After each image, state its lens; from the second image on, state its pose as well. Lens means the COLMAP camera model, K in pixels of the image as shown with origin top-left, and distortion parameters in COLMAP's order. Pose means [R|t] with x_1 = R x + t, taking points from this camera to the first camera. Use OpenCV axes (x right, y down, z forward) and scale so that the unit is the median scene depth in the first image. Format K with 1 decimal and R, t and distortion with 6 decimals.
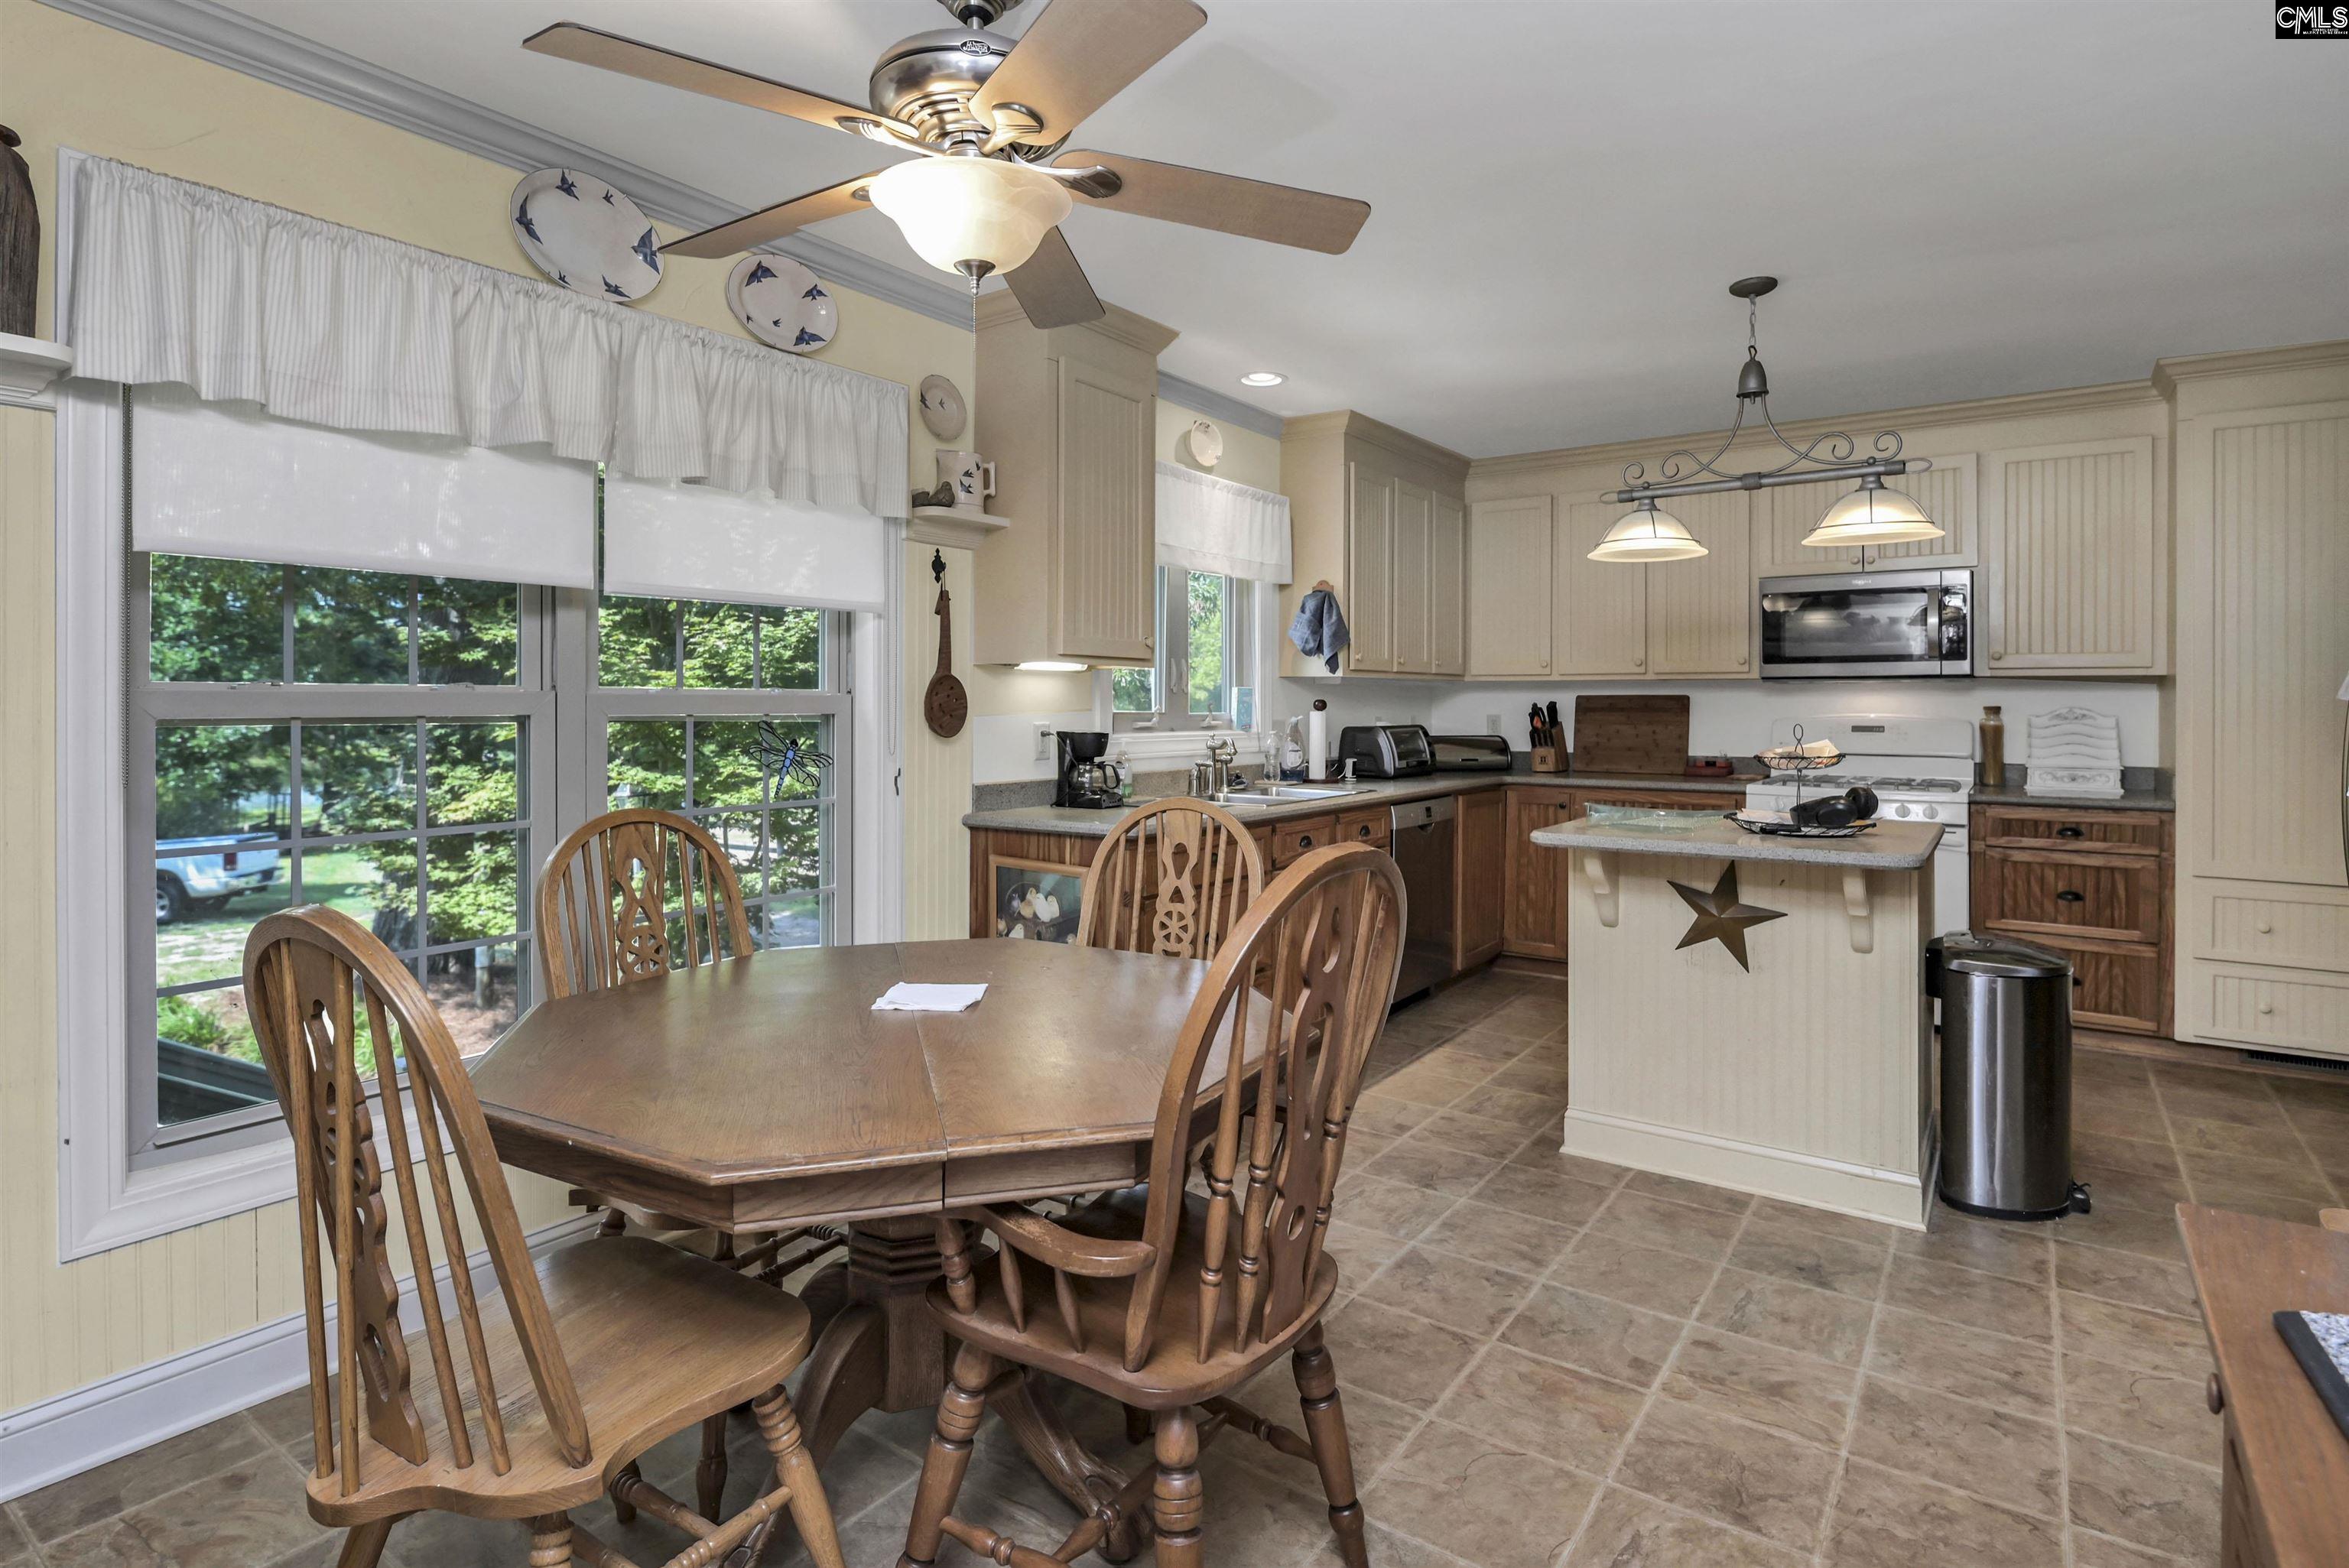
lens RADIAL K [[1177.9, 0, 1165.1], [0, 1177.9, 720.7], [0, 0, 1]] dist [-0.008202, -0.001968]
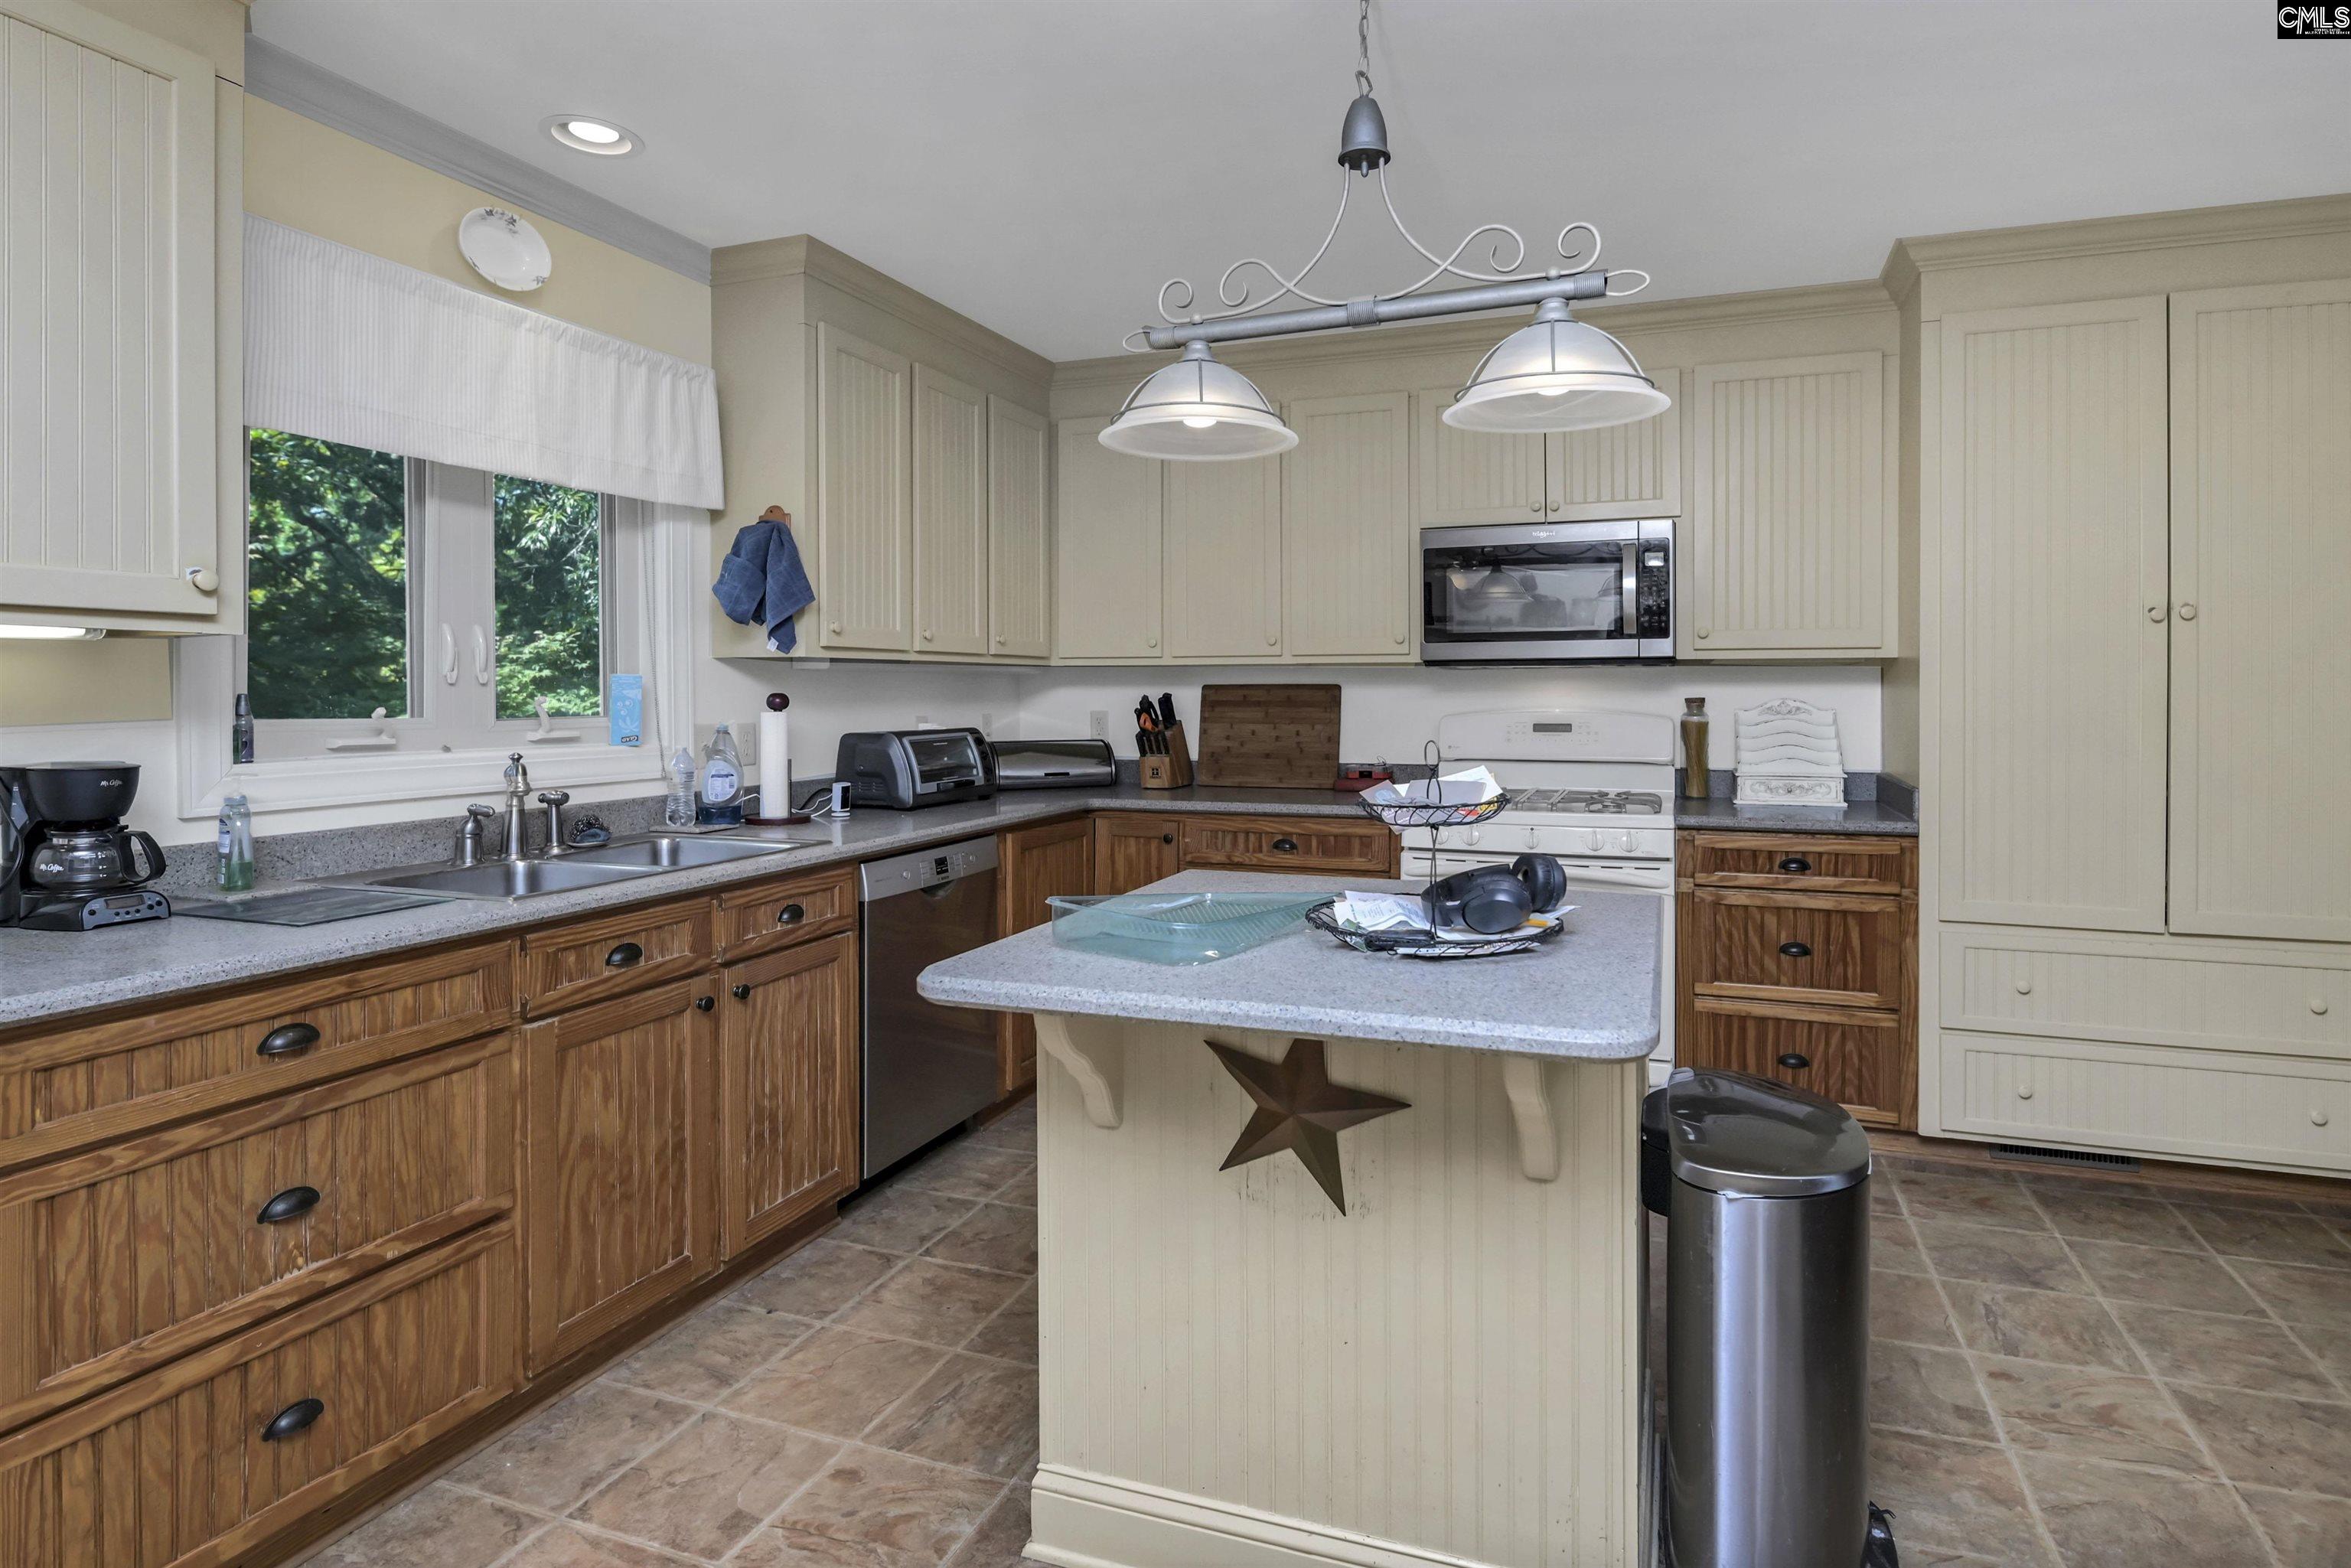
lens RADIAL K [[1221.4, 0, 1162.7], [0, 1221.4, 726.3], [0, 0, 1]] dist [-0.000563, -0.000481]
pose [[0.973813, -0.010512, 0.227105, 0.190994], [0.007565, 0.999876, 0.013844, -0.007897], [-0.227222, -0.011763, 0.973772, 0.315783]]
